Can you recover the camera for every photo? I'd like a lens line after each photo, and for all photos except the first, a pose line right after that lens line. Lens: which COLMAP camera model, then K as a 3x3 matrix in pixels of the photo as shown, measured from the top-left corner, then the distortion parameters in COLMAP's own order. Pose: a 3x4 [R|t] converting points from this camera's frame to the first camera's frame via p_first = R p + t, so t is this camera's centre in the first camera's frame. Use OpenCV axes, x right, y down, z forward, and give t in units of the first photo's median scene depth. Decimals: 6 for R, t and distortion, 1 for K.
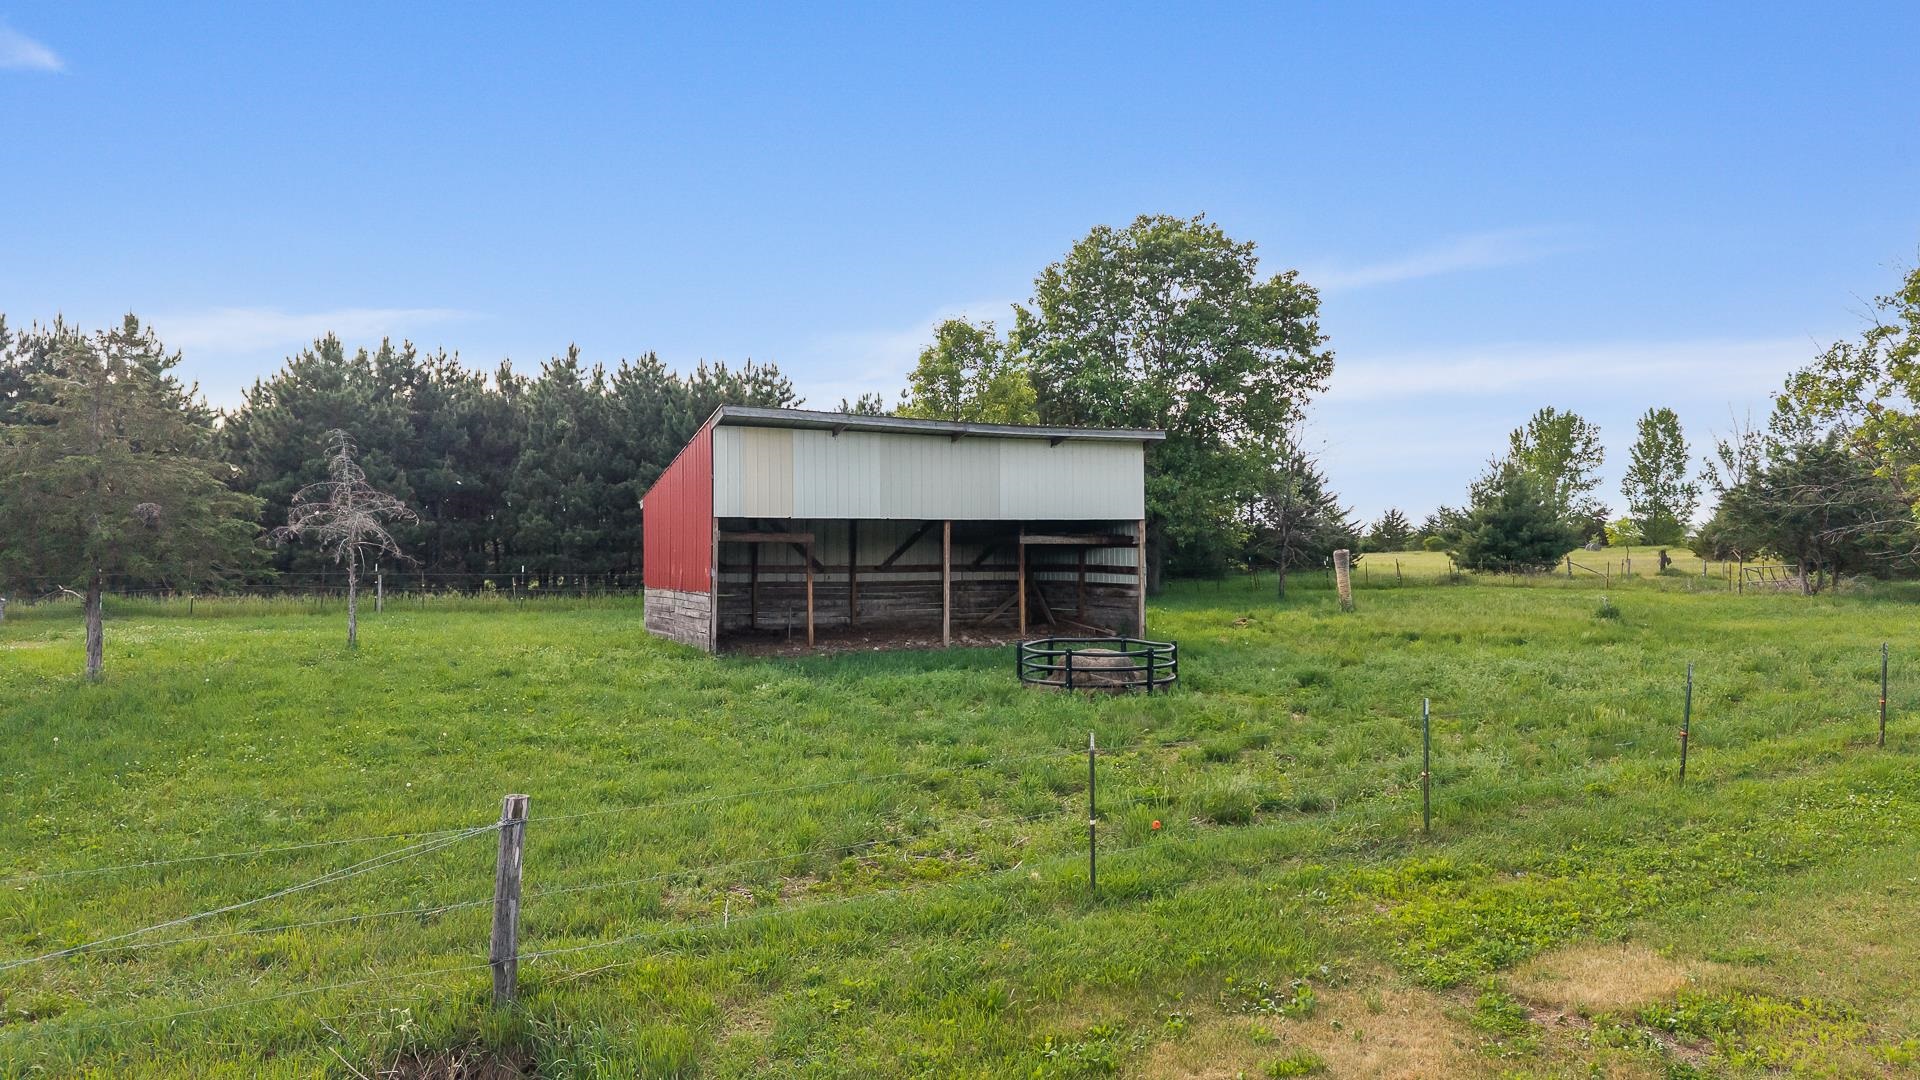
lens RADIAL K [[1313.5, 0, 960.0], [0, 1313.5, 540.0], [0, 0, 1]] dist [0.146606, -0.188827]
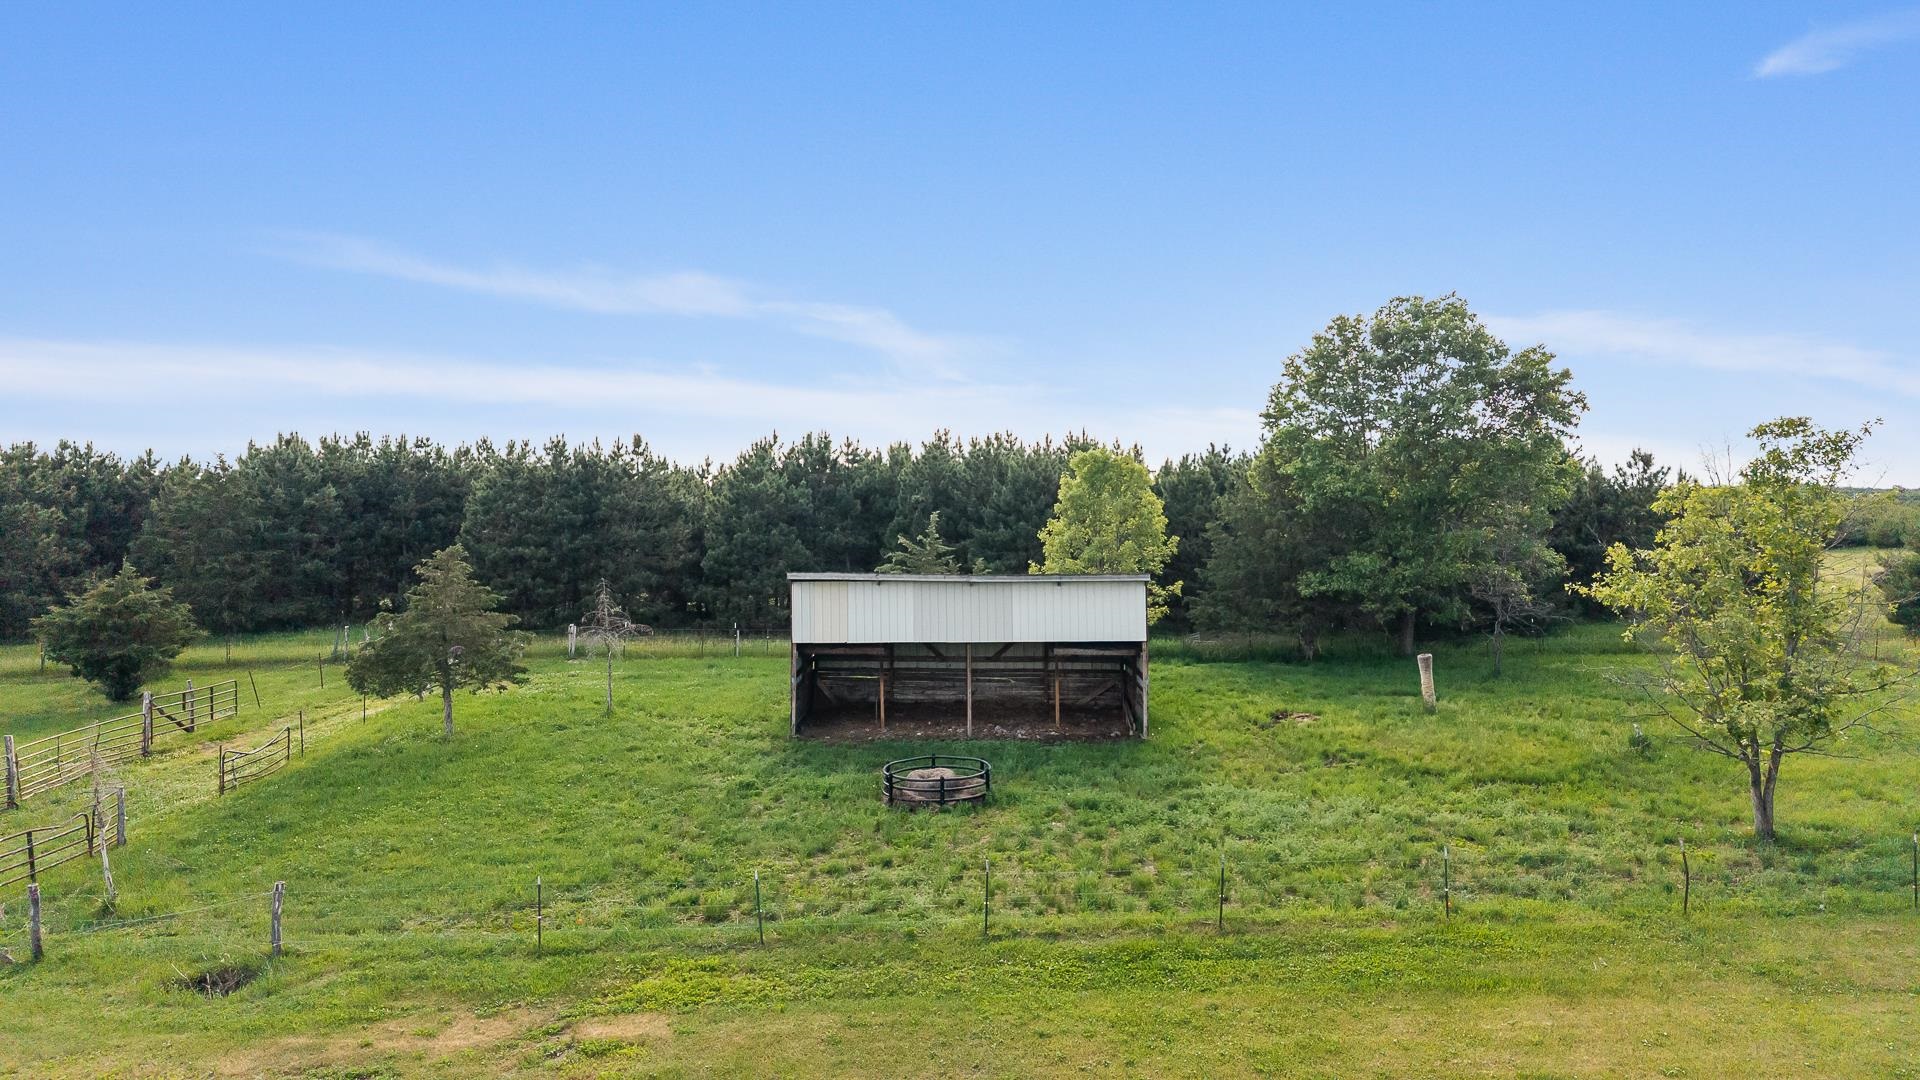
lens RADIAL K [[1313.5, 0, 960.0], [0, 1313.5, 540.0], [0, 0, 1]] dist [0.146606, -0.188827]
pose [[0.887683, 0.014055, -0.460240, 0.368724], [0.001736, 0.999425, 0.033868, -0.101713], [0.460451, -0.030863, 0.887149, -0.125583]]
